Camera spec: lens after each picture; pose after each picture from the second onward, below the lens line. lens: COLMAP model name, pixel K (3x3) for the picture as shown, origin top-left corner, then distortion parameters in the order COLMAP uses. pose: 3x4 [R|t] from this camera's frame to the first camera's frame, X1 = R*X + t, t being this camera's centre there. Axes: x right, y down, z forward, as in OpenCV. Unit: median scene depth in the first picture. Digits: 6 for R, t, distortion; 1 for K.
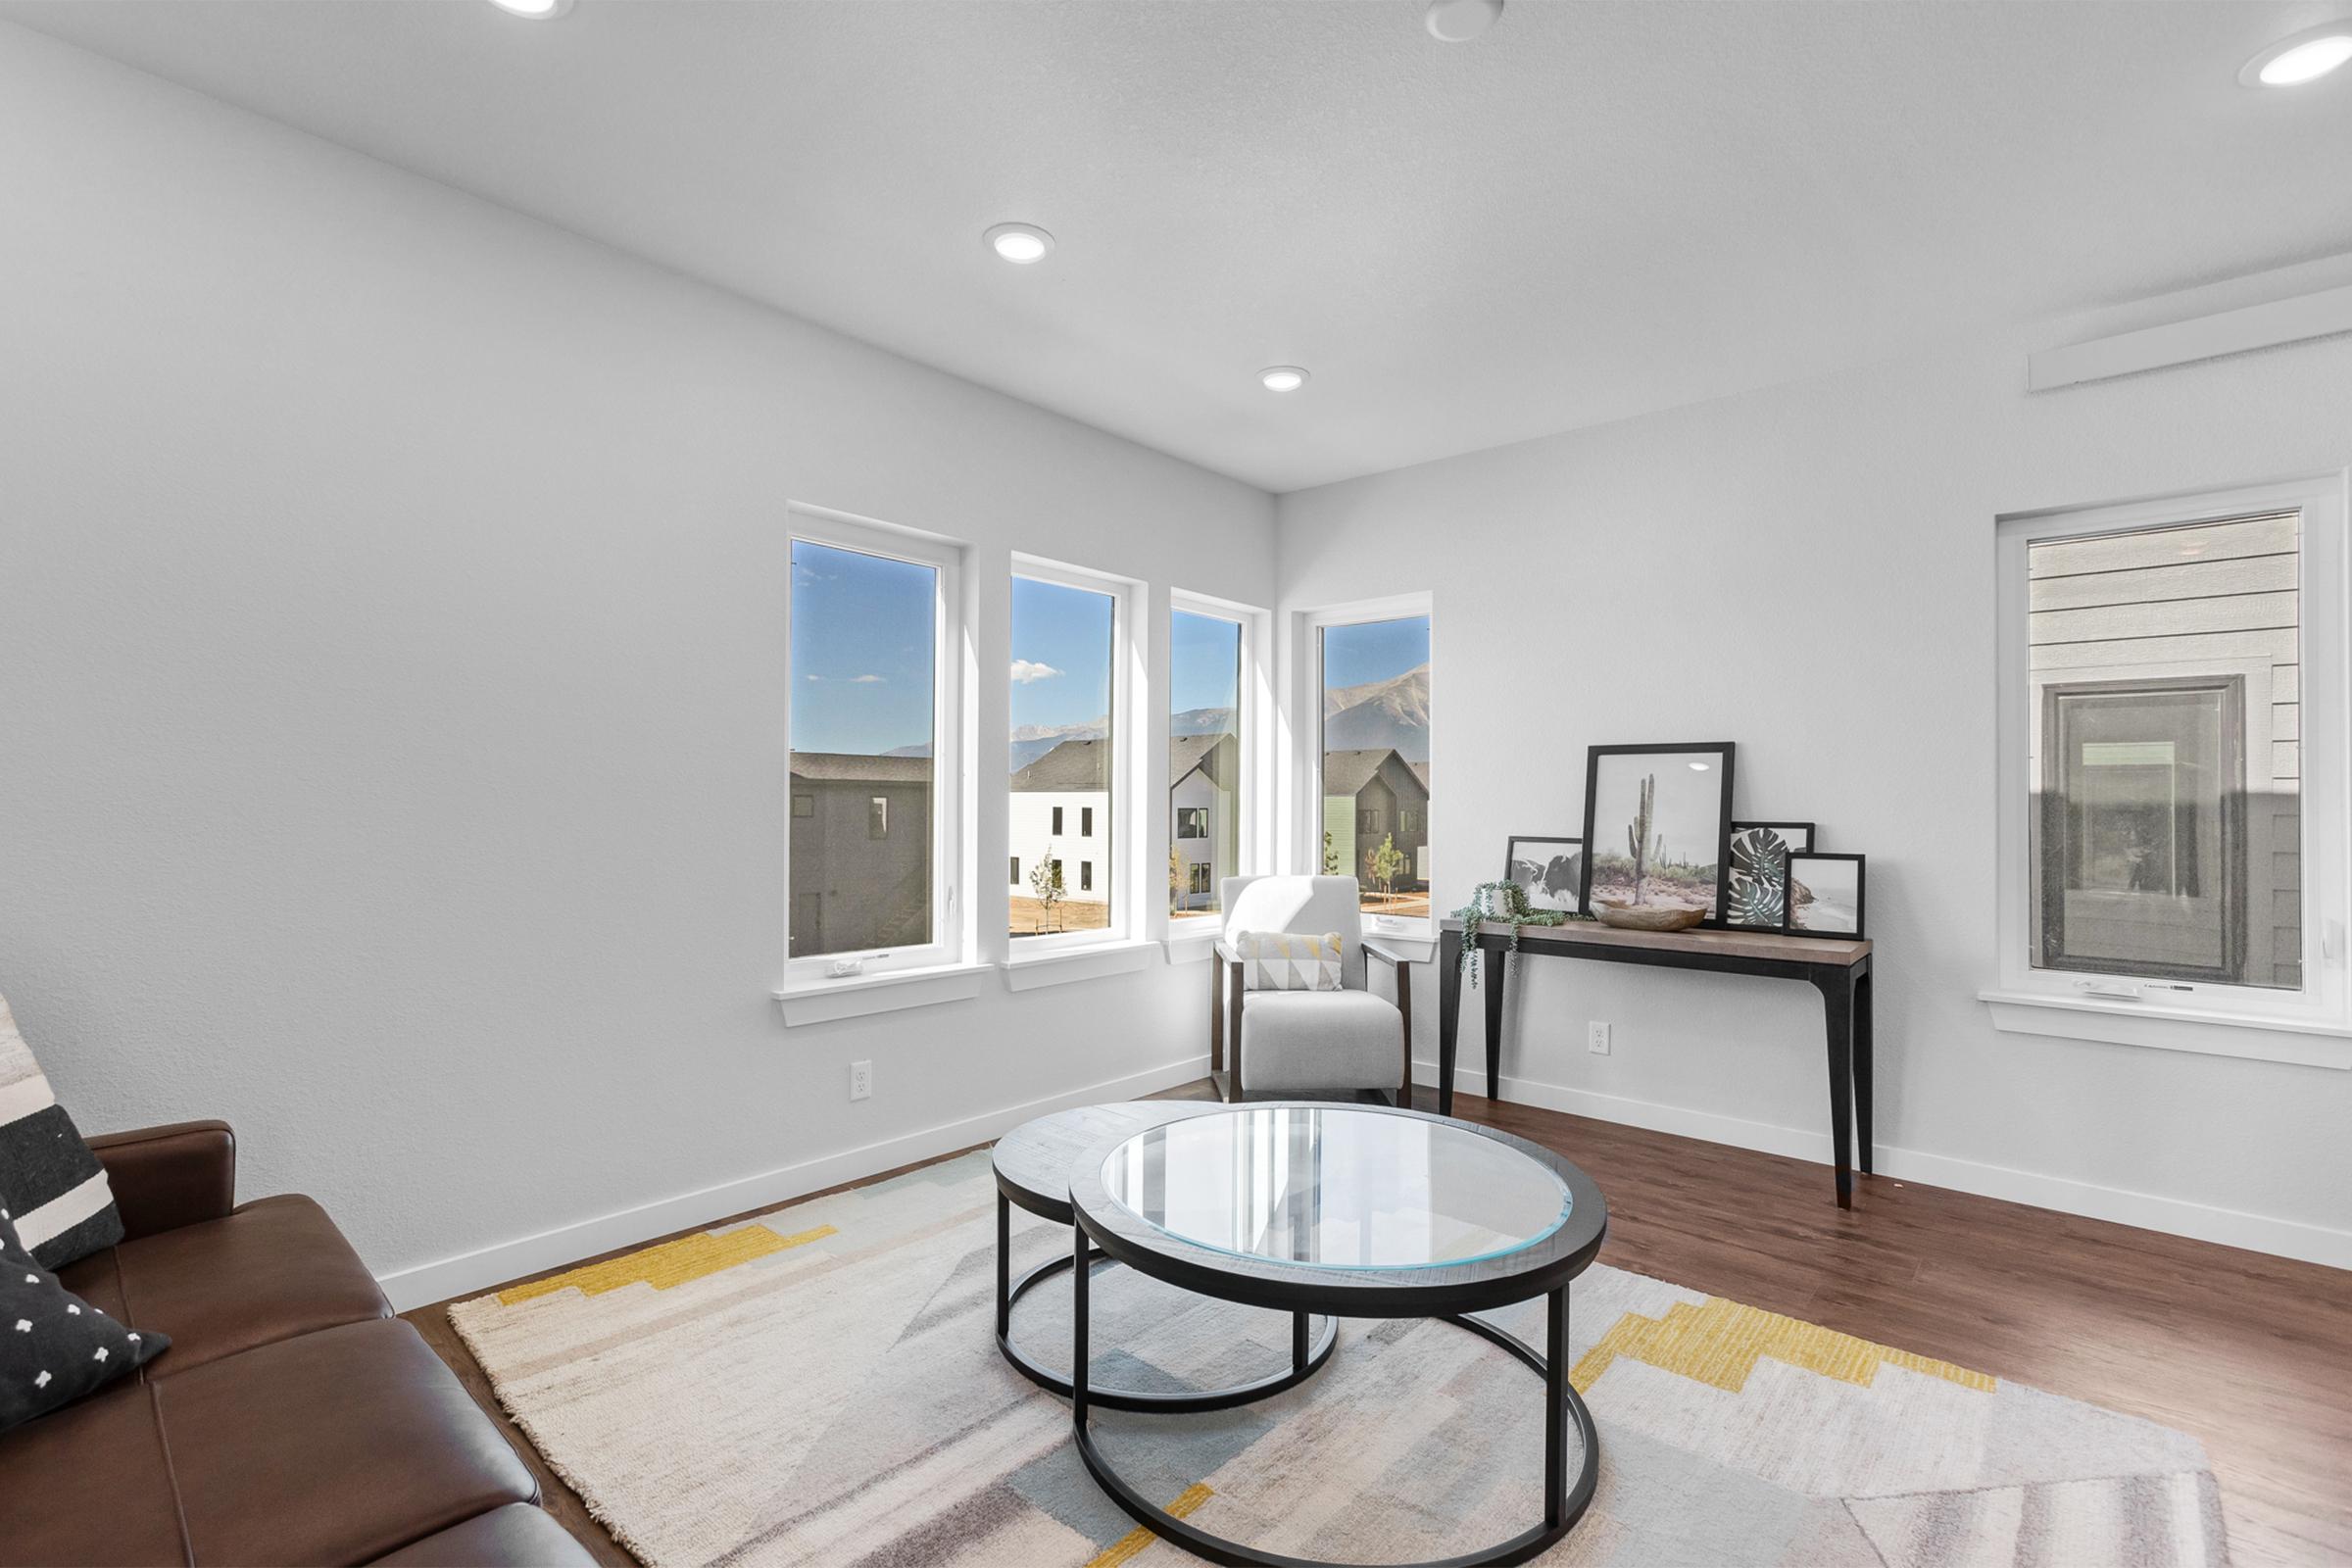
lens RADIAL K [[1083.9, 0, 1209.2], [0, 1083.9, 780.6], [0, 0, 1]] dist [-0.019108, 0.019729]
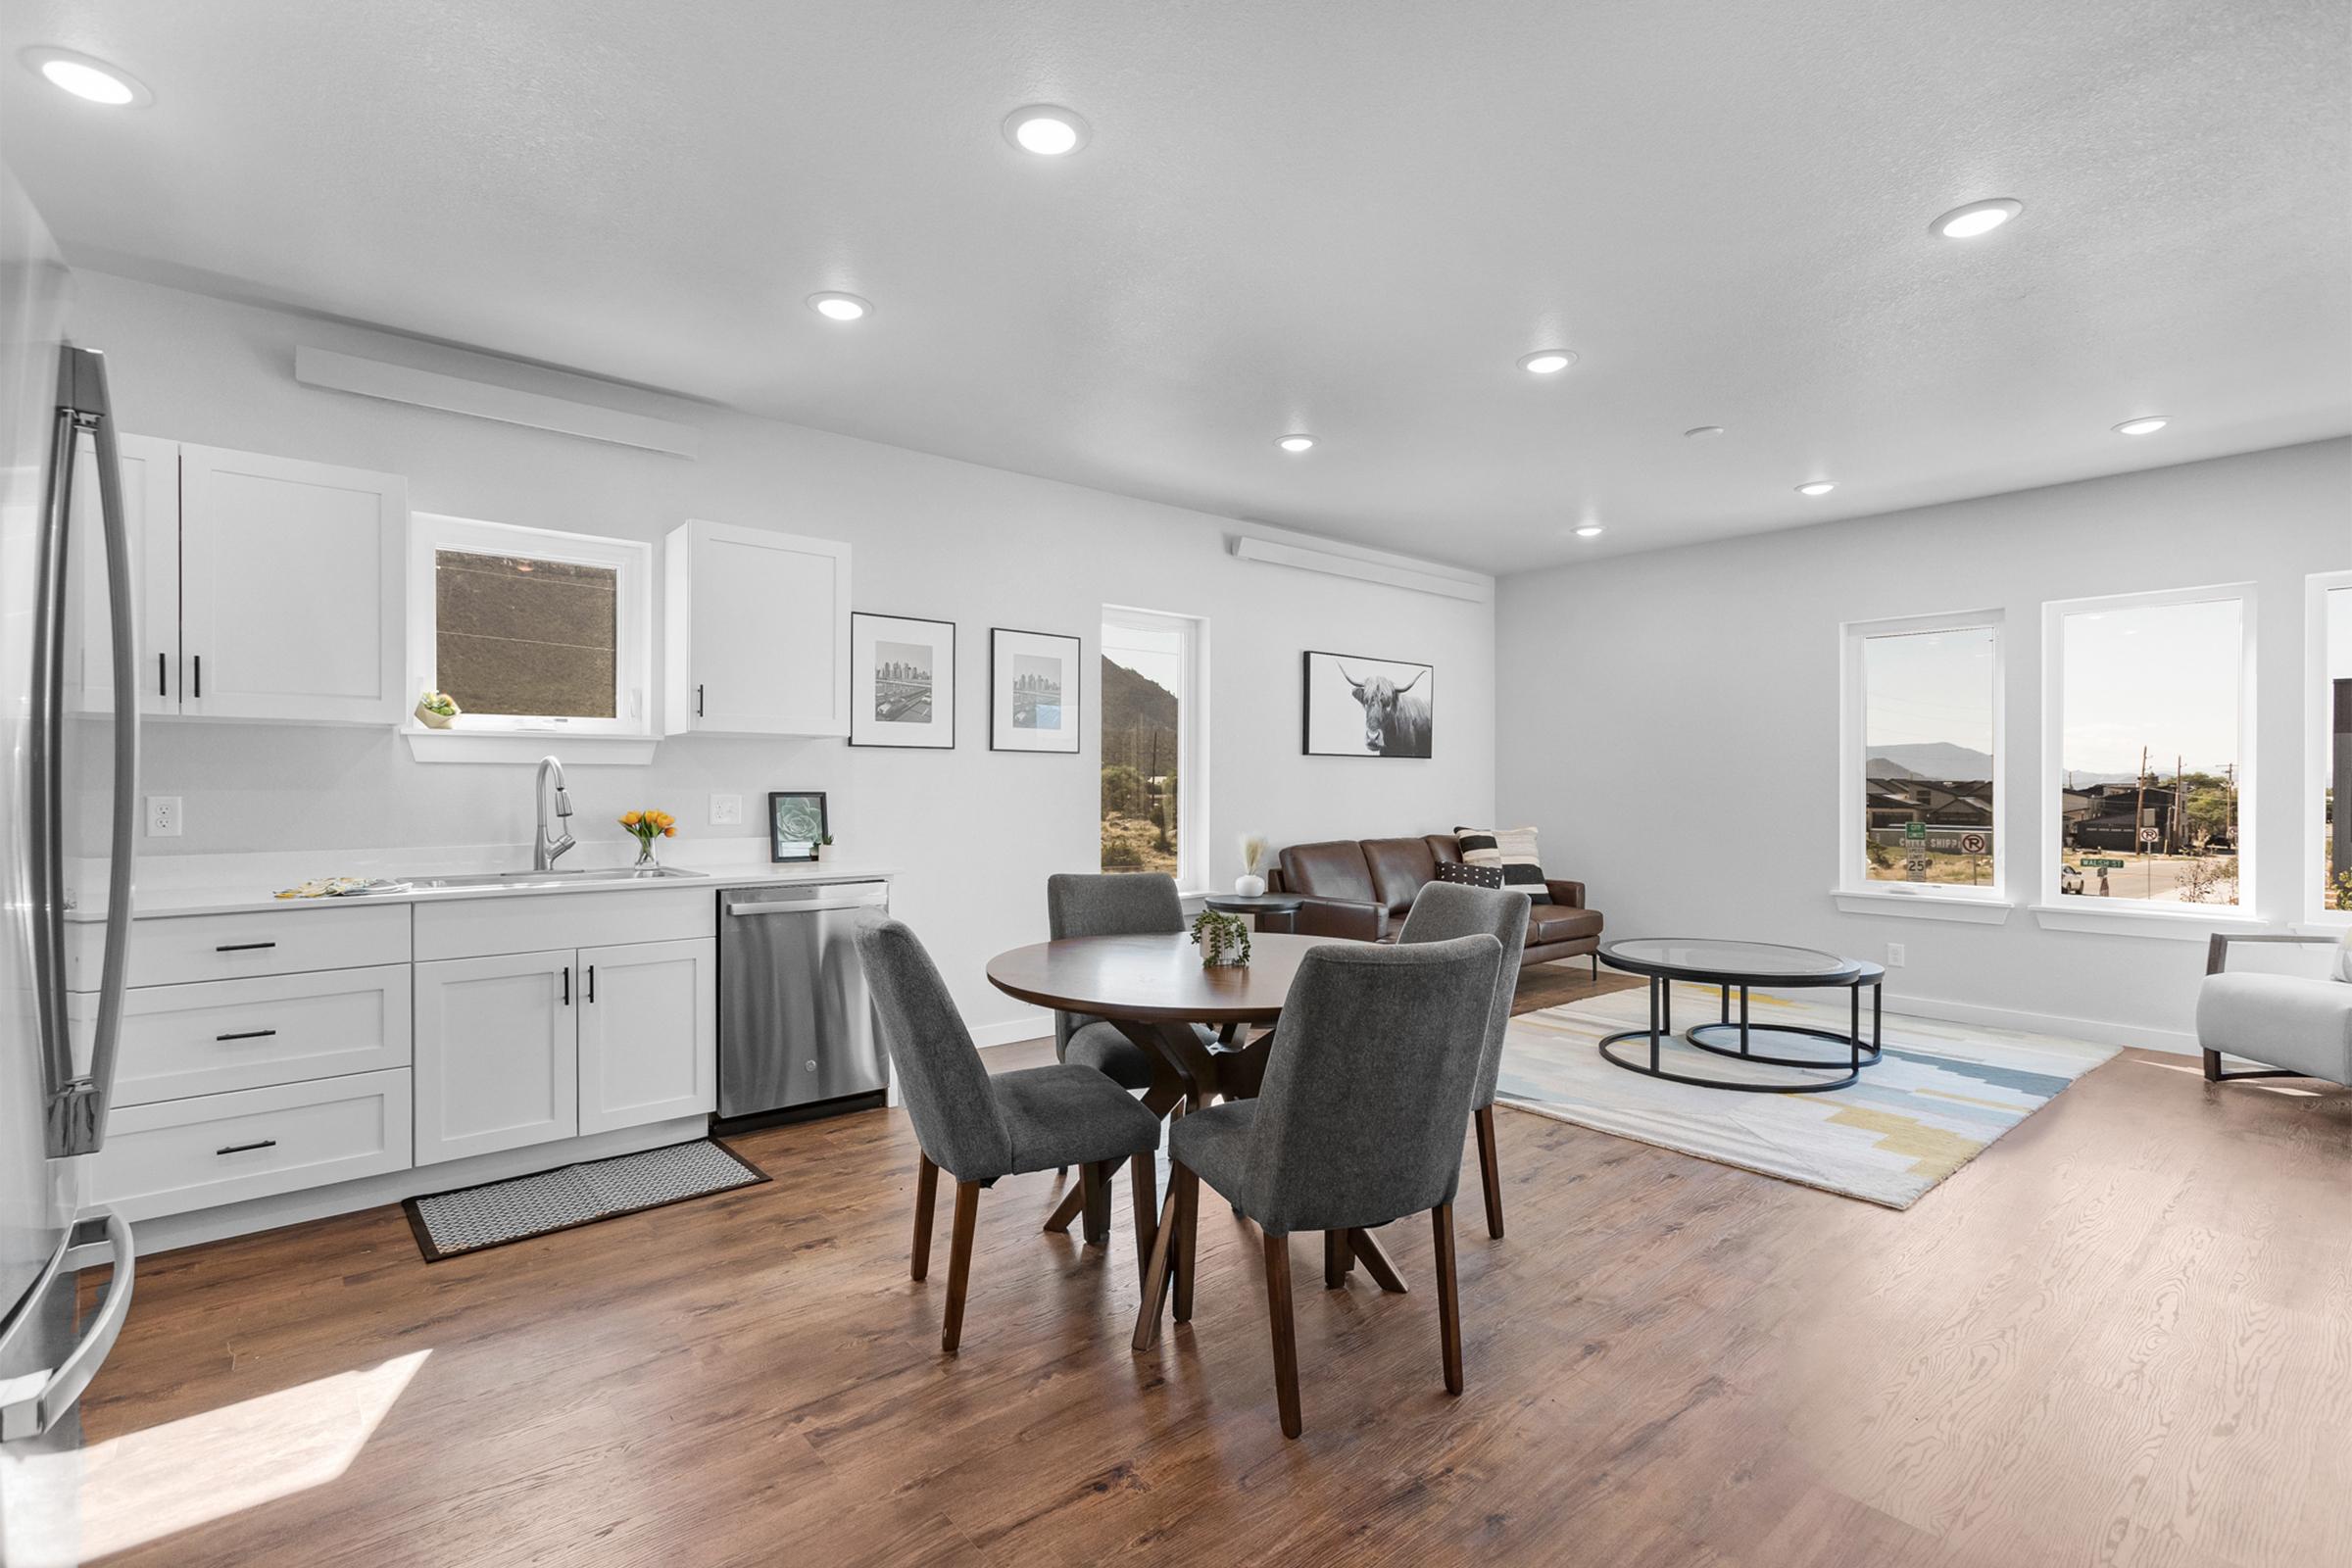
lens RADIAL K [[1066.4, 0, 1147.2], [0, 1066.4, 776.5], [0, 0, 1]] dist [-0.028236, 0.019278]
pose [[-0.168374, -0.013314, -0.985633, 2.265786], [0.009701, 0.999838, -0.015163, 0.017692], [0.985675, -0.012115, -0.168218, 0.192823]]
